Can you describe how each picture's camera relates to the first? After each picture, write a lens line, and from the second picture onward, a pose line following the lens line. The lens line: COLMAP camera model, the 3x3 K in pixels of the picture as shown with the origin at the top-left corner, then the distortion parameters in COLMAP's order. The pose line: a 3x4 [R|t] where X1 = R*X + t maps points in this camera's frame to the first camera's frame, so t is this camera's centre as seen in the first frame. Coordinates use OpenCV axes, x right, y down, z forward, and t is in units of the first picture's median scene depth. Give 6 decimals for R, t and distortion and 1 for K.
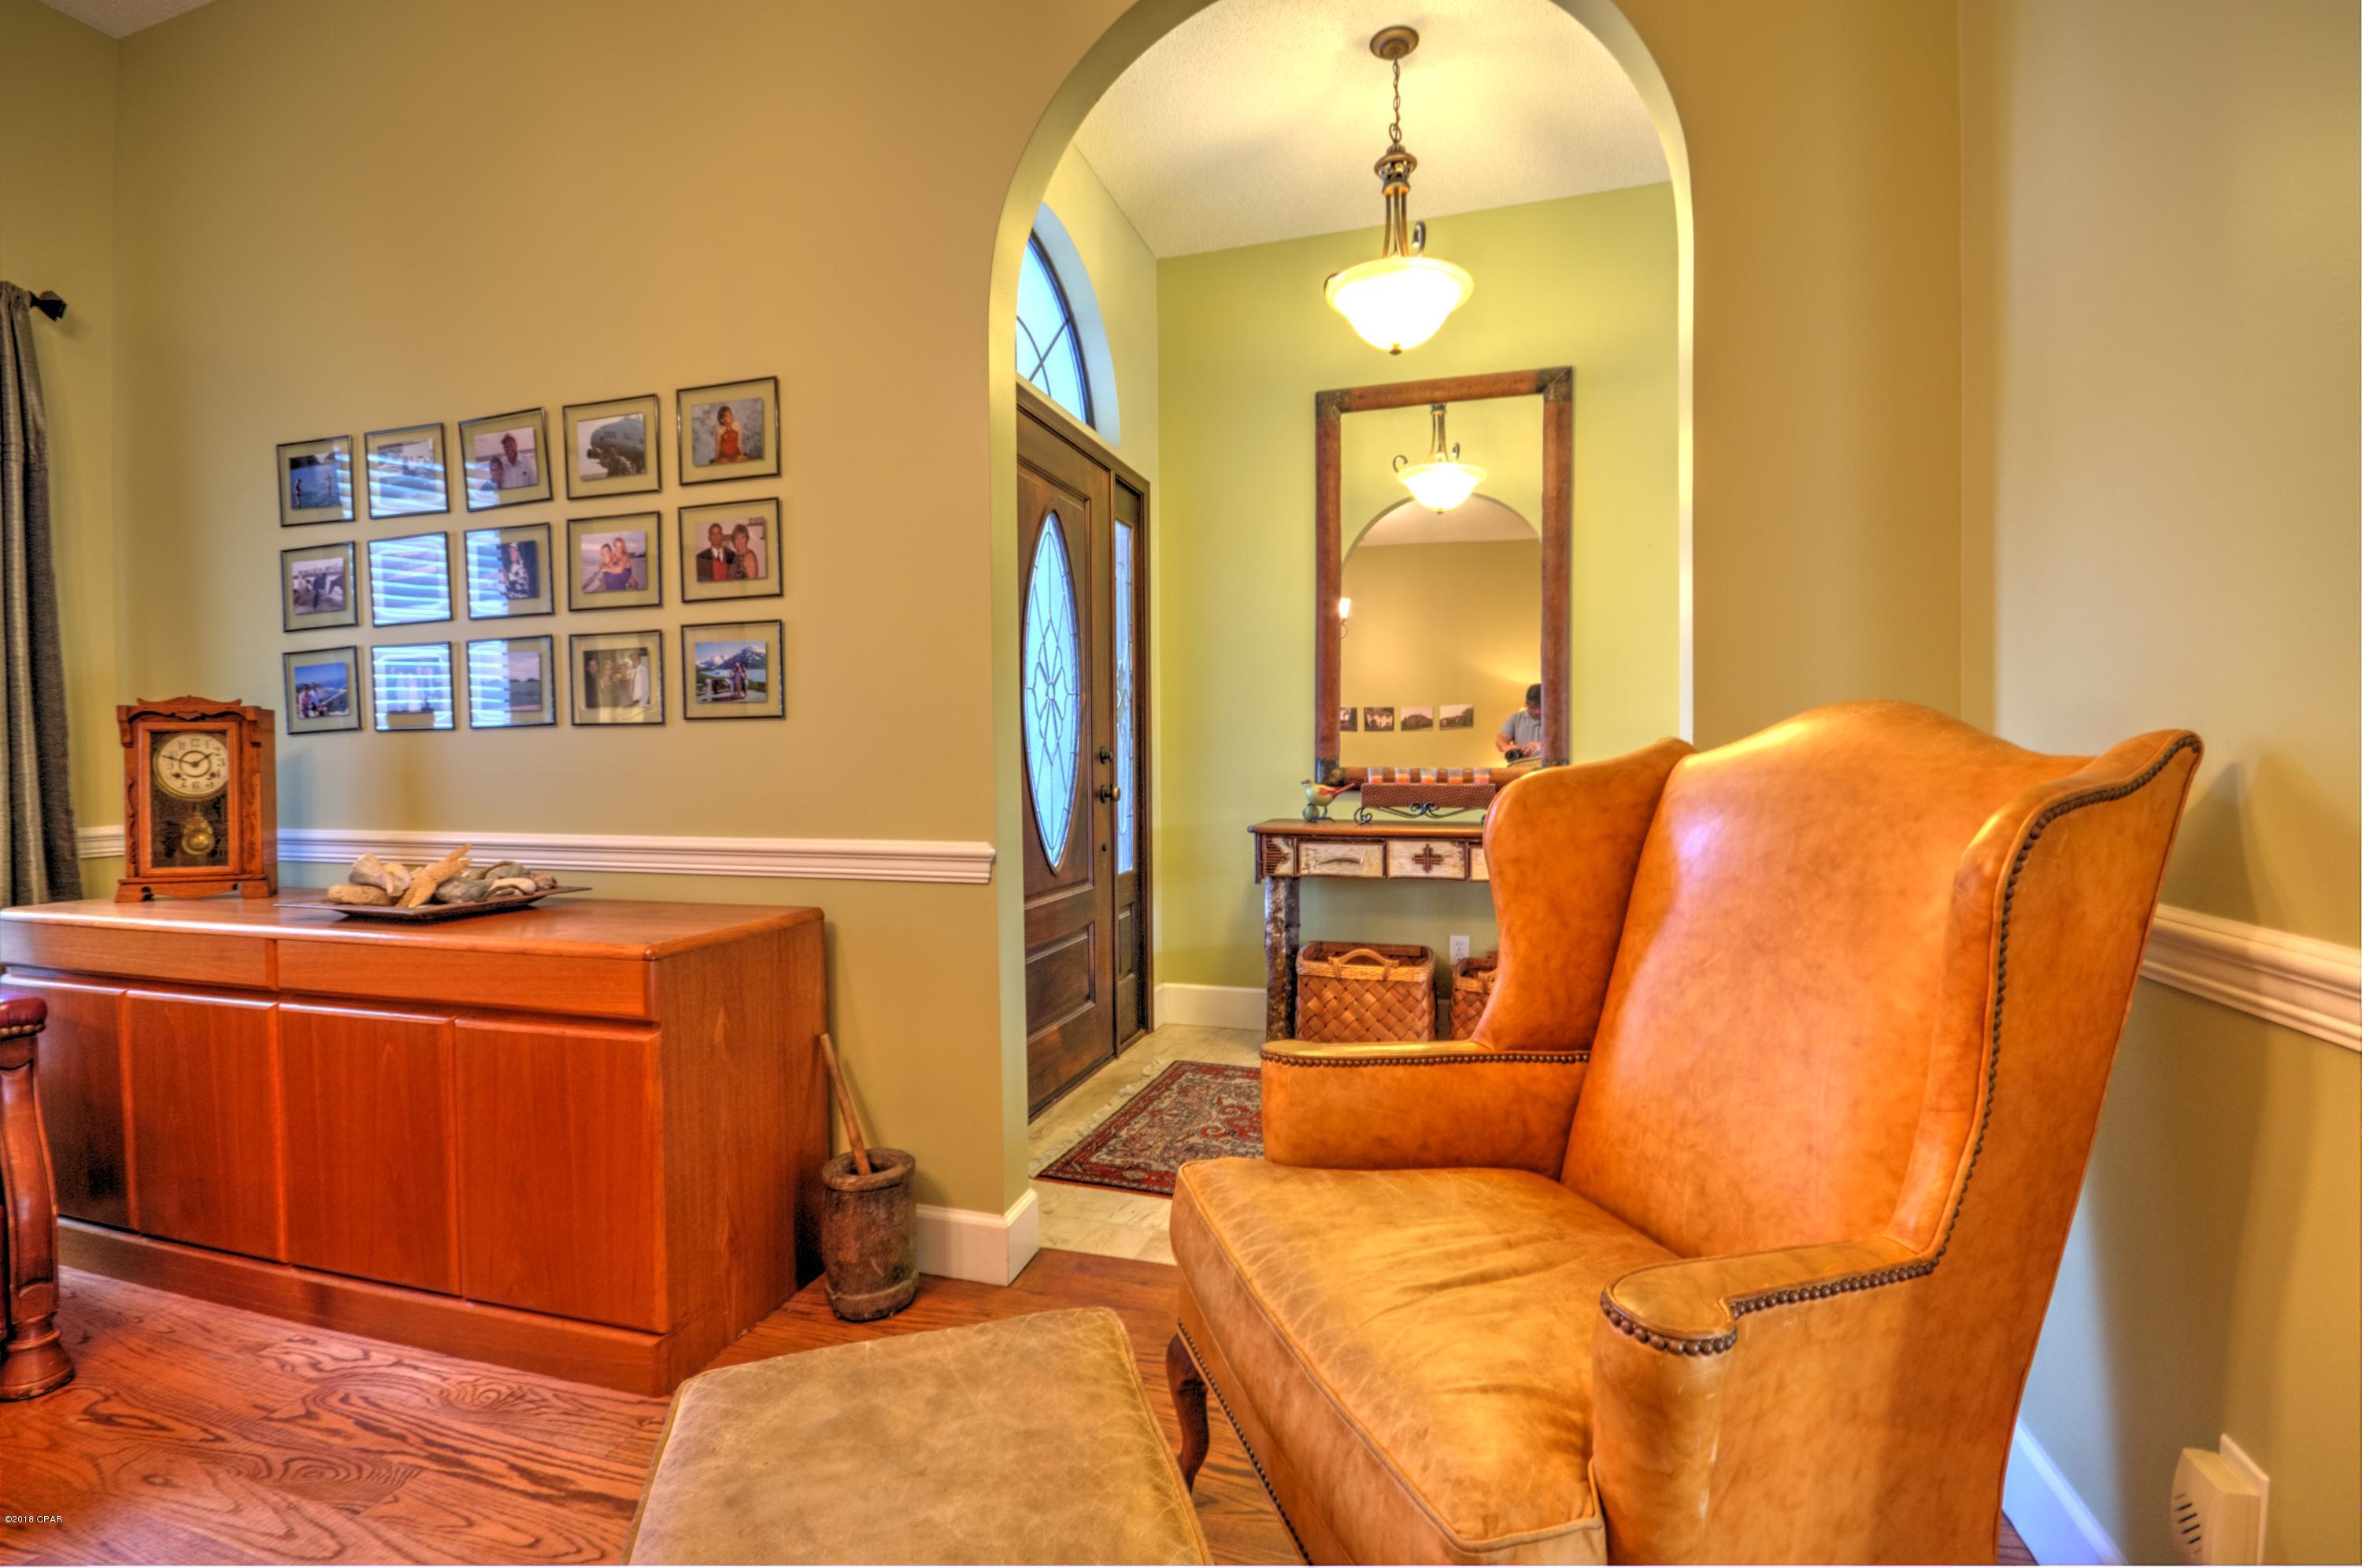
lens RADIAL K [[1034.6, 0, 1181.0], [0, 1034.6, 784.0], [0, 0, 1]] dist [-0.008917, -0.000334]
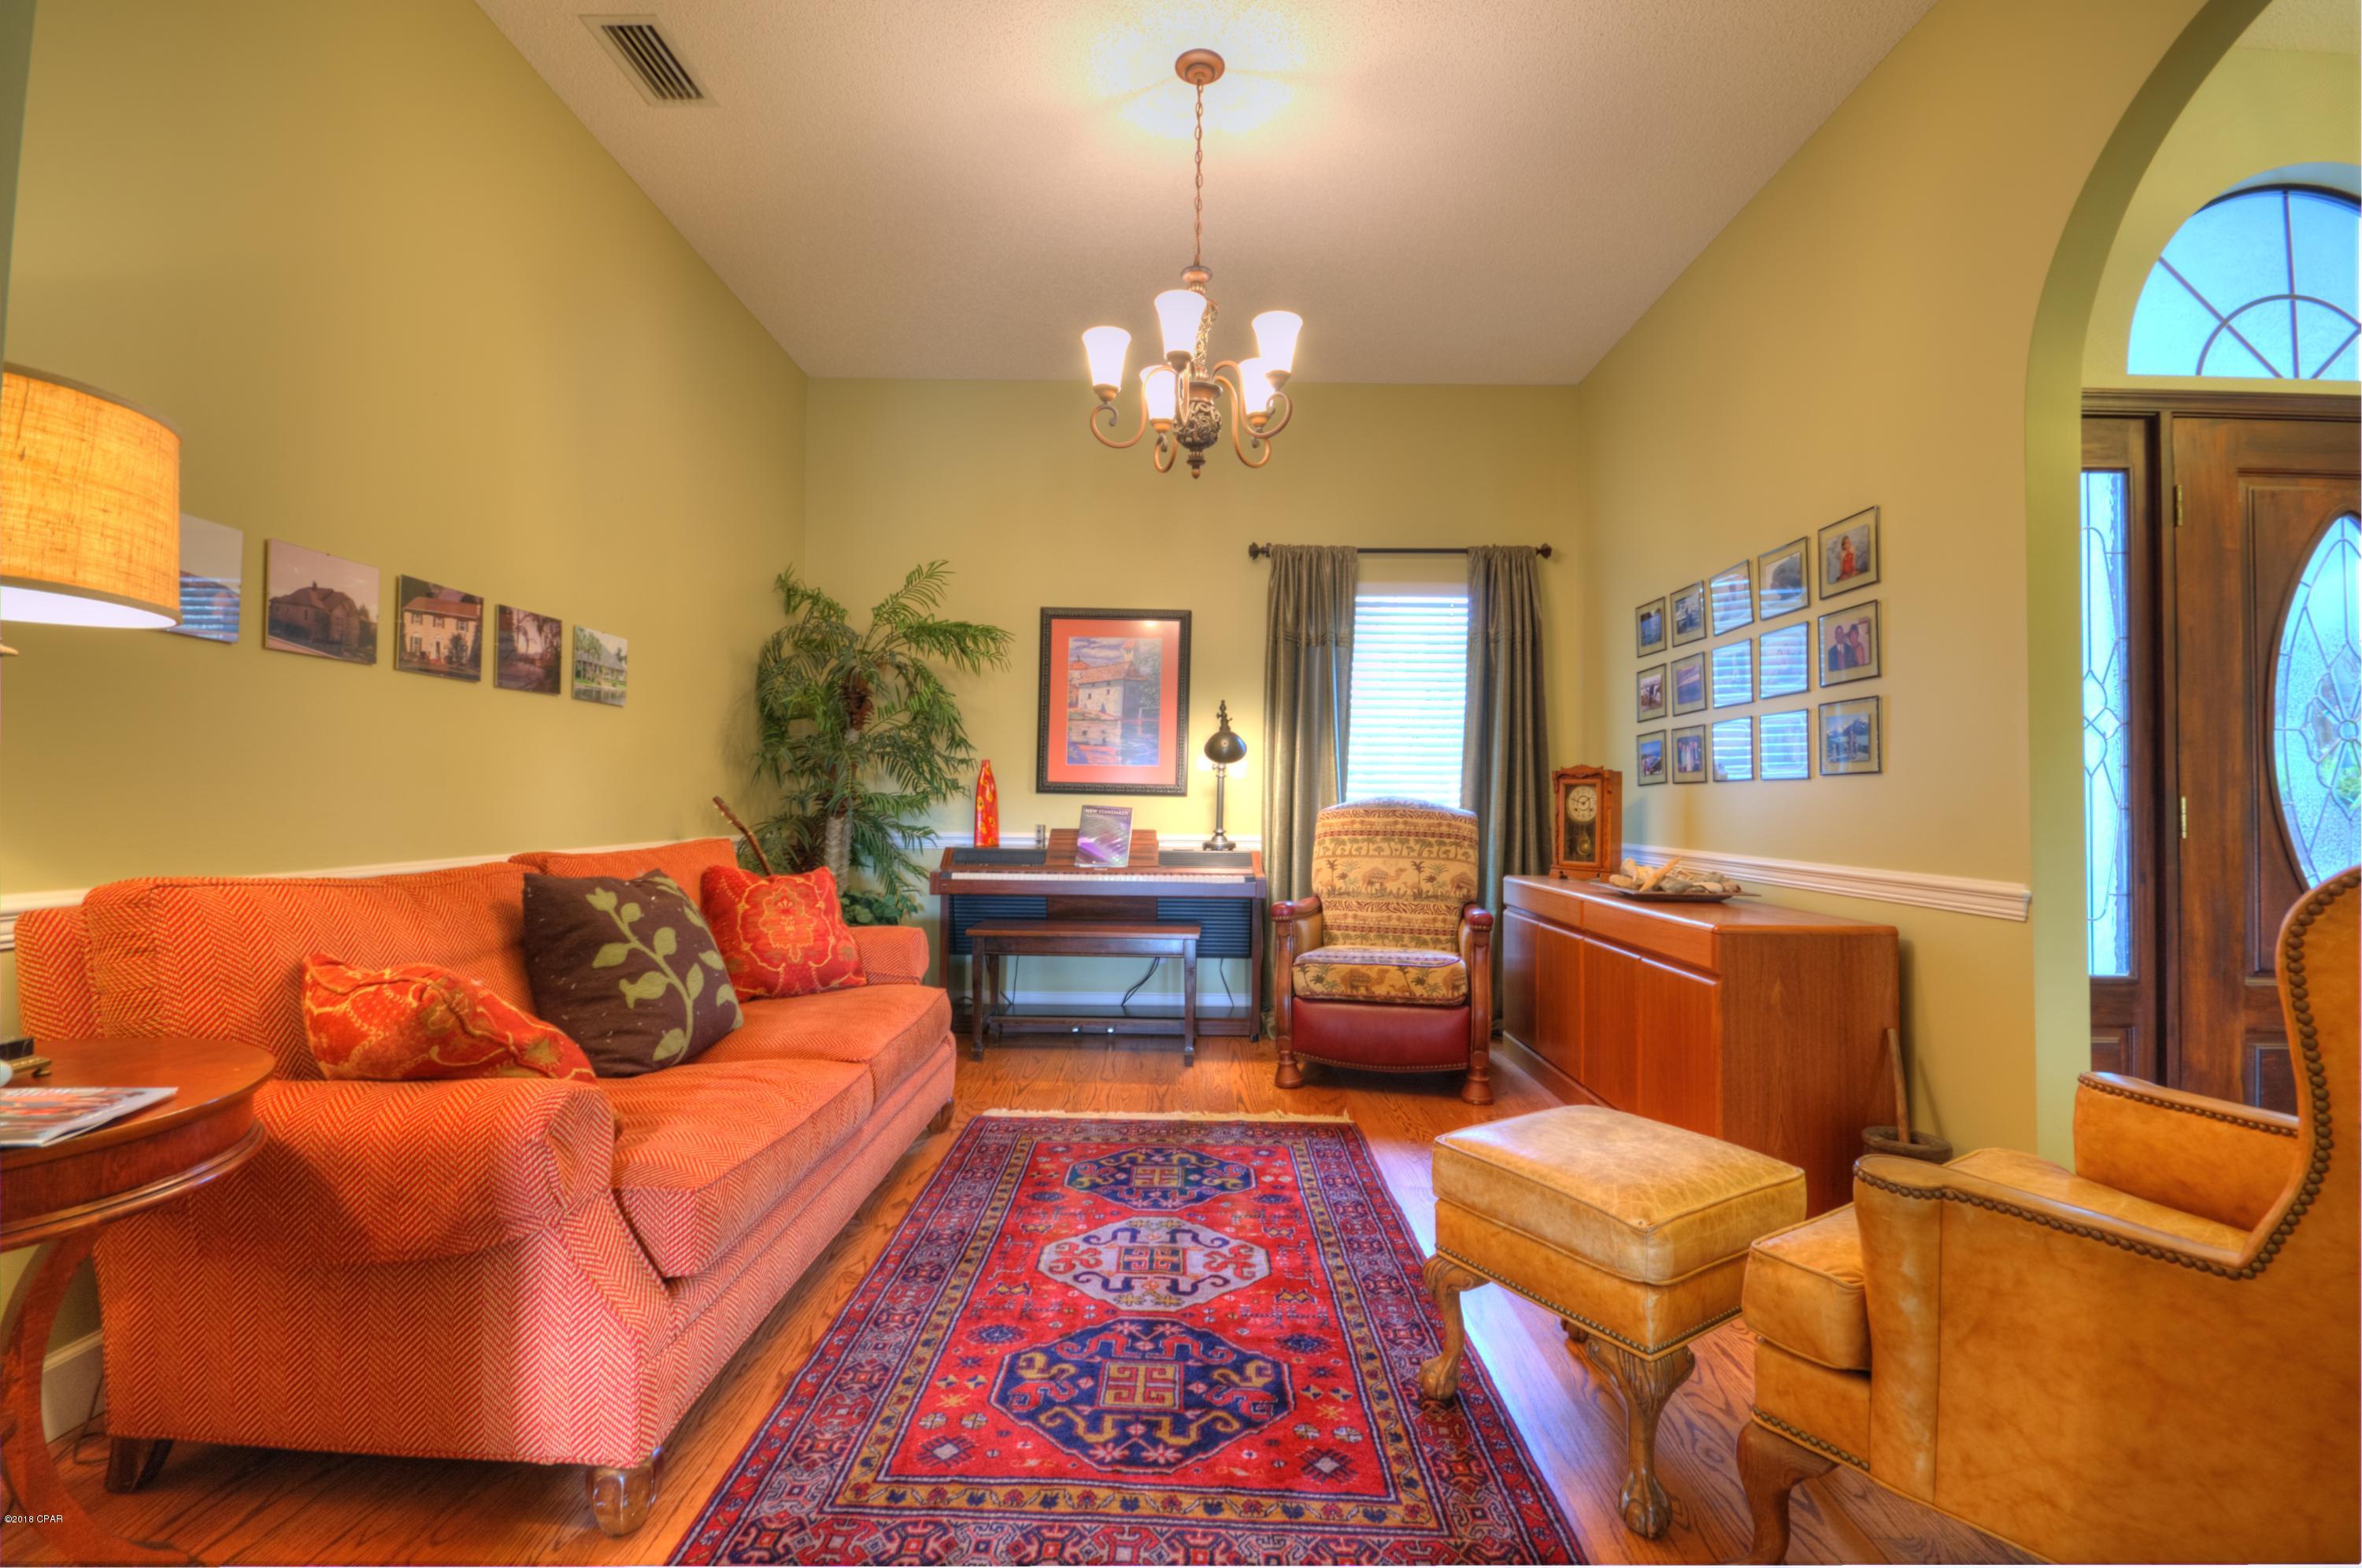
lens RADIAL K [[1034.6, 0, 1181.0], [0, 1034.6, 784.0], [0, 0, 1]] dist [-0.008917, -0.000334]
pose [[0.280415, -0.004620, -0.959868, 0.576994], [-0.034640, 0.999288, -0.014930, -0.002401], [0.959254, 0.037437, 0.280055, -0.165792]]
